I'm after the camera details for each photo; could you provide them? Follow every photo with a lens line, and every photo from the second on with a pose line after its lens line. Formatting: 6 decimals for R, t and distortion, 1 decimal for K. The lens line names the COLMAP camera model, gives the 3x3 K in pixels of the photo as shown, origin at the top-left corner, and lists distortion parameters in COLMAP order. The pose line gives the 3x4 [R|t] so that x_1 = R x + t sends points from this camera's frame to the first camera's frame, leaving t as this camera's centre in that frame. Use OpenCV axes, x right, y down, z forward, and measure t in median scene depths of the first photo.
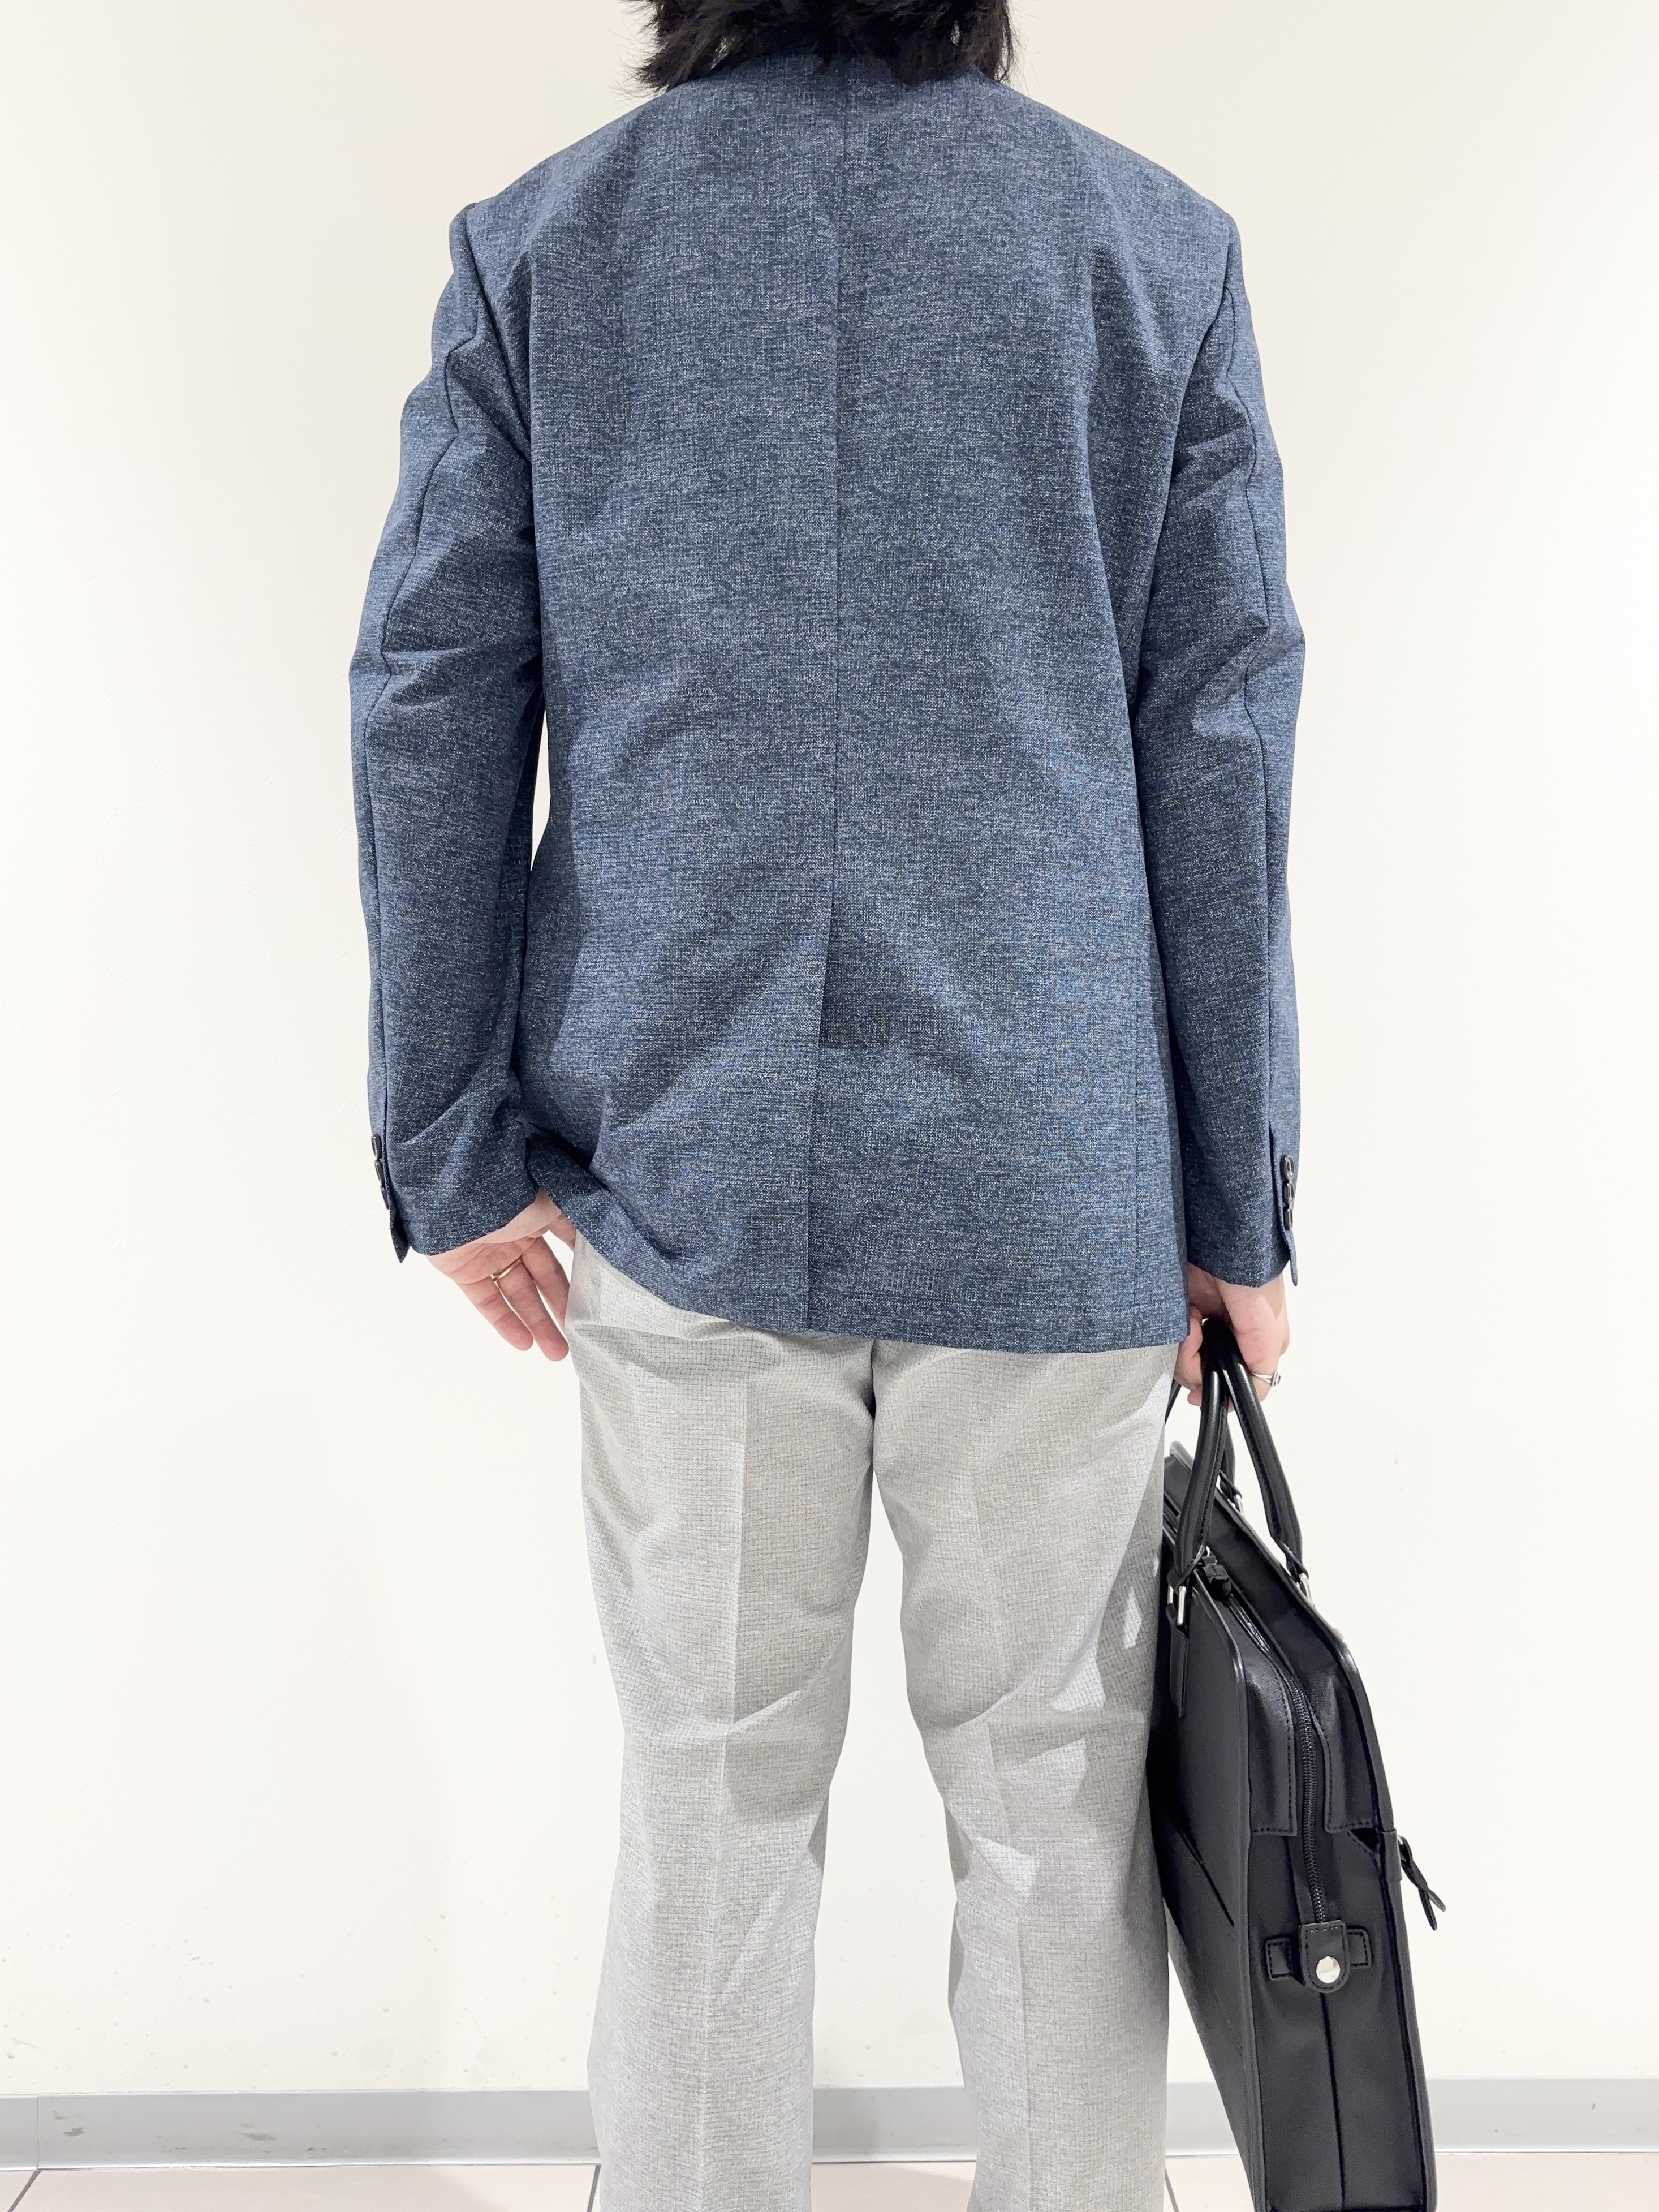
lens RADIAL K [[1664.5, 0, 829.5], [0, 1664.5, 1106.0], [0, 0, 1]] dist [-0.128437, 0.230912]
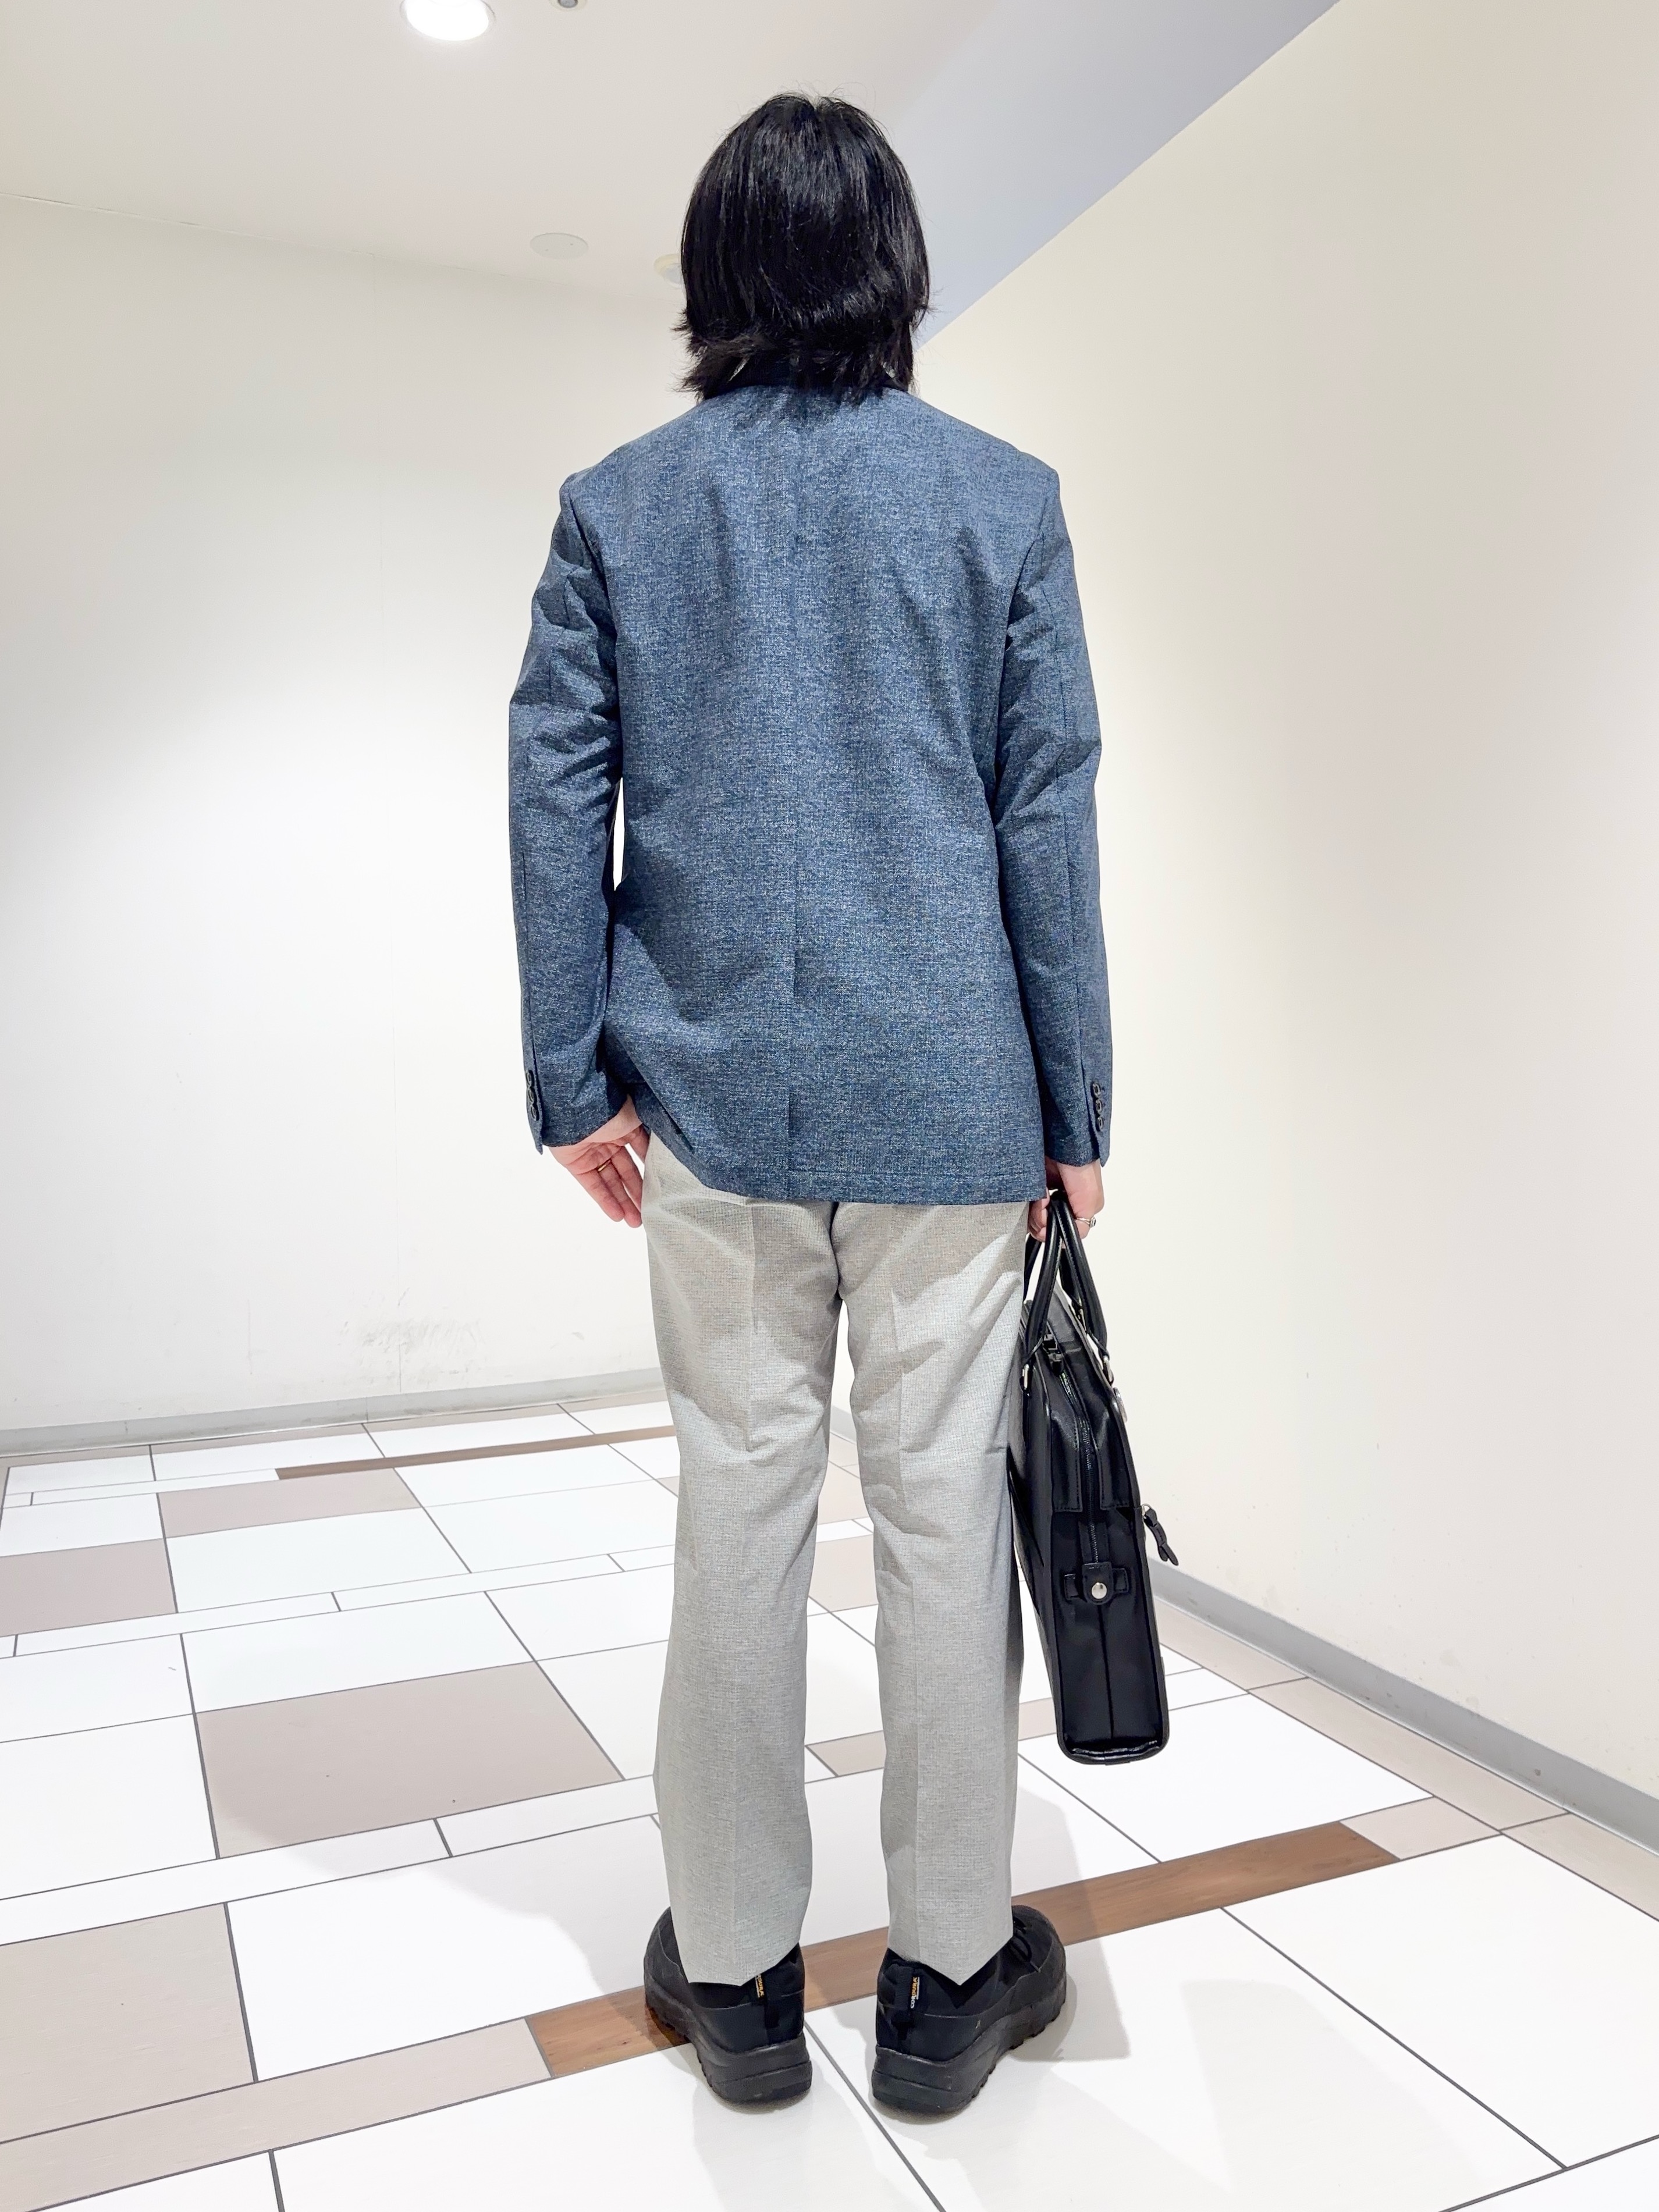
lens RADIAL K [[1685.0, 0, 829.5], [0, 1685.0, 1106.0], [0, 0, 1]] dist [0.056853, 0.000941]
pose [[0.995395, 0.001969, -0.095838, 0.186935], [-0.003927, 0.999787, -0.020238, 0.088852], [0.095778, 0.020521, 0.995191, -0.613855]]
